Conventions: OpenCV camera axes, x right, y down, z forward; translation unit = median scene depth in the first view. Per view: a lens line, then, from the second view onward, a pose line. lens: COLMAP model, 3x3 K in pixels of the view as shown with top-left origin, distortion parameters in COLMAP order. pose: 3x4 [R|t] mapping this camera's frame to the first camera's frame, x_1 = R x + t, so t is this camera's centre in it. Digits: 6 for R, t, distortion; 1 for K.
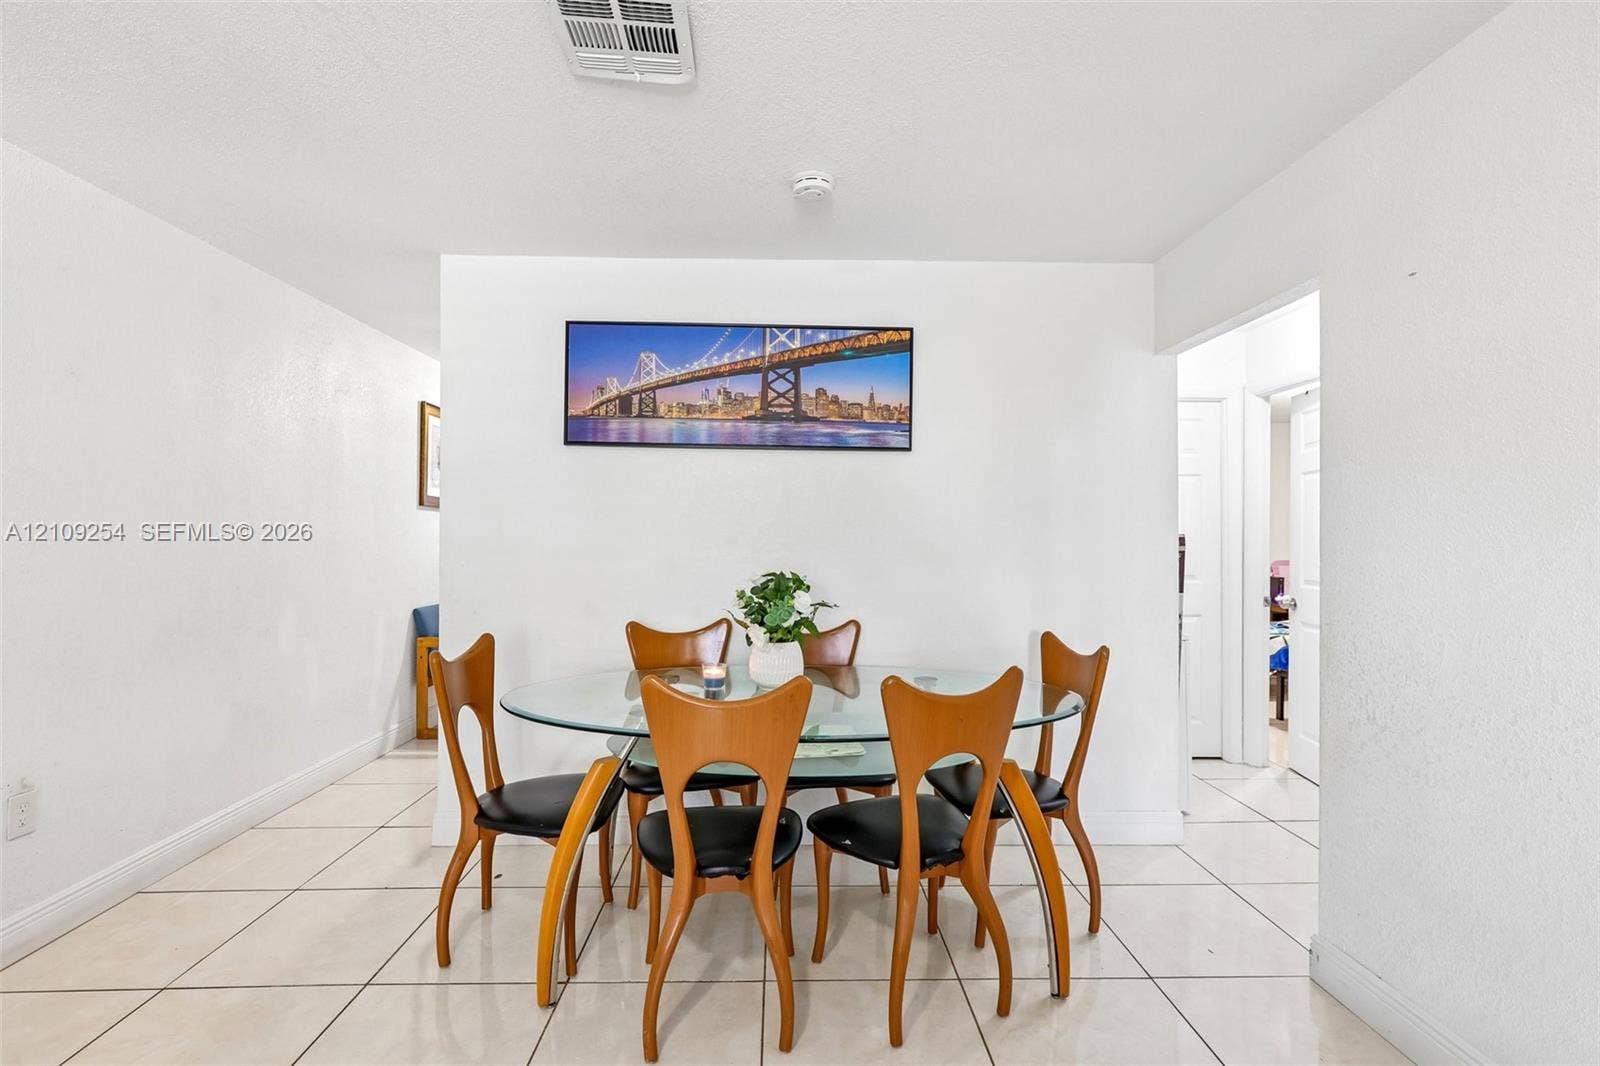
lens RADIAL K [[716.9, 0, 800.0], [0, 716.9, 533.0], [0, 0, 1]] dist [-0.000646, -0.000810]
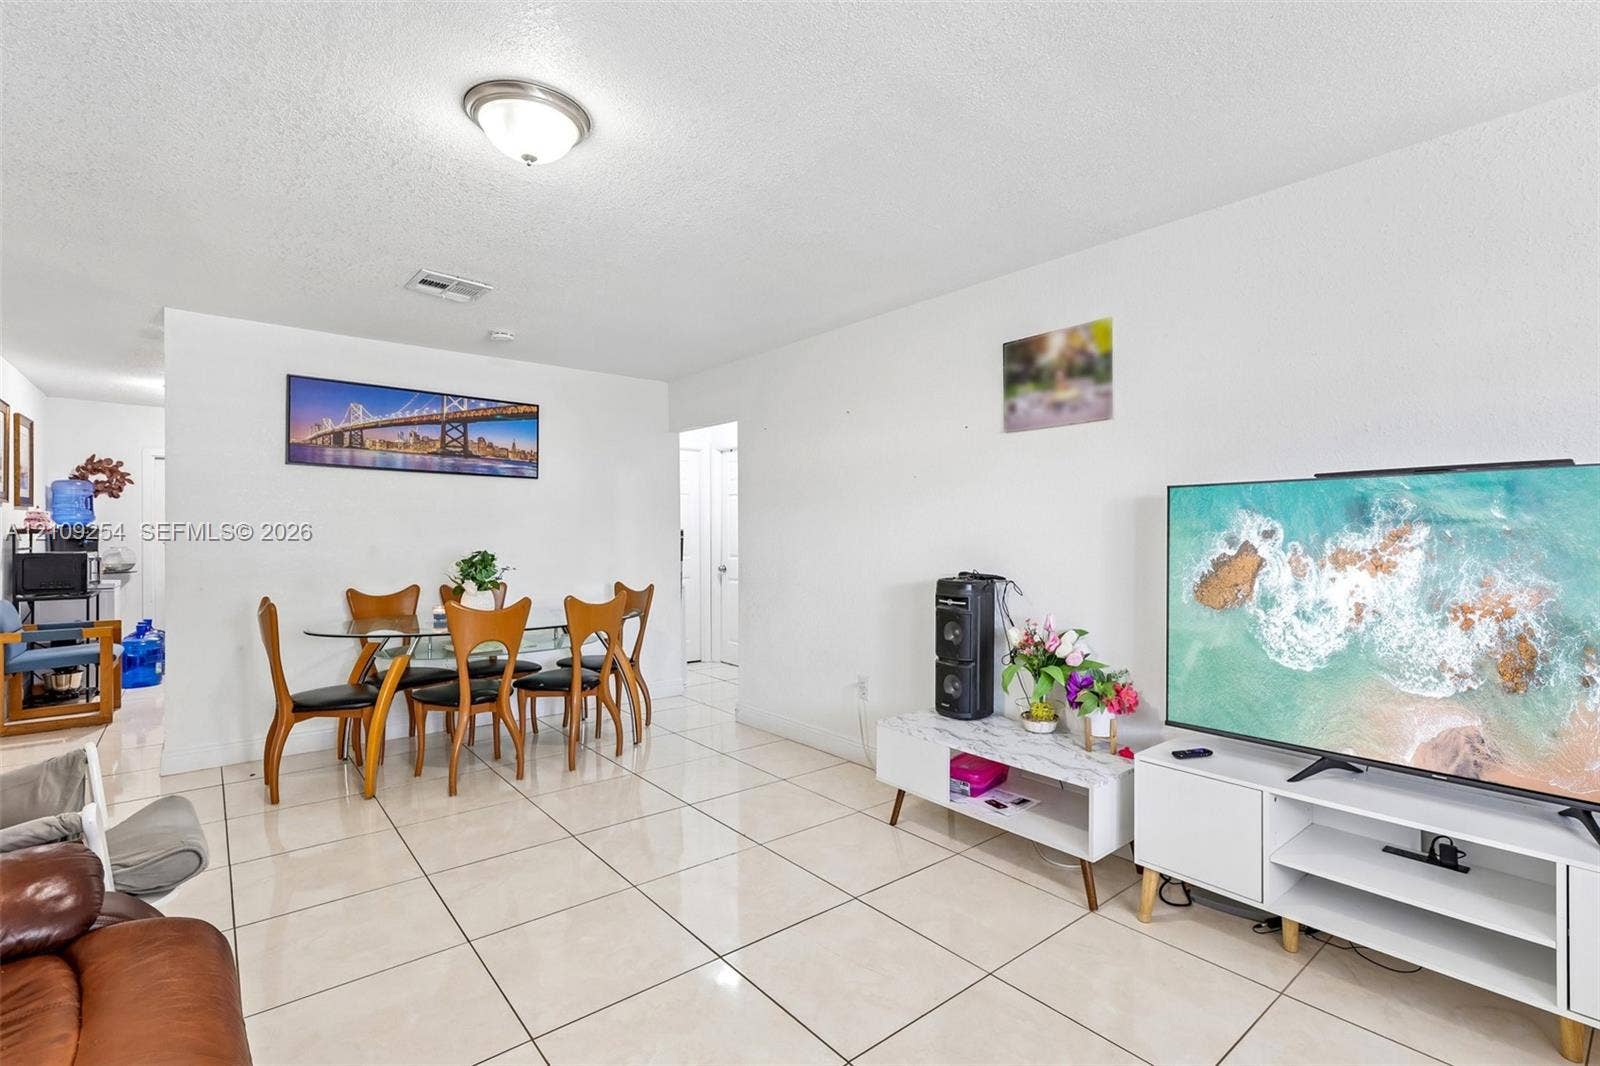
lens RADIAL K [[716.9, 0, 800.0], [0, 716.9, 533.0], [0, 0, 1]] dist [-0.000646, -0.000810]
pose [[0.782079, -0.001679, 0.623177, -0.411401], [0.003523, 0.999992, -0.001727, 0.015673], [-0.623169, 0.003546, 0.782079, -0.687402]]
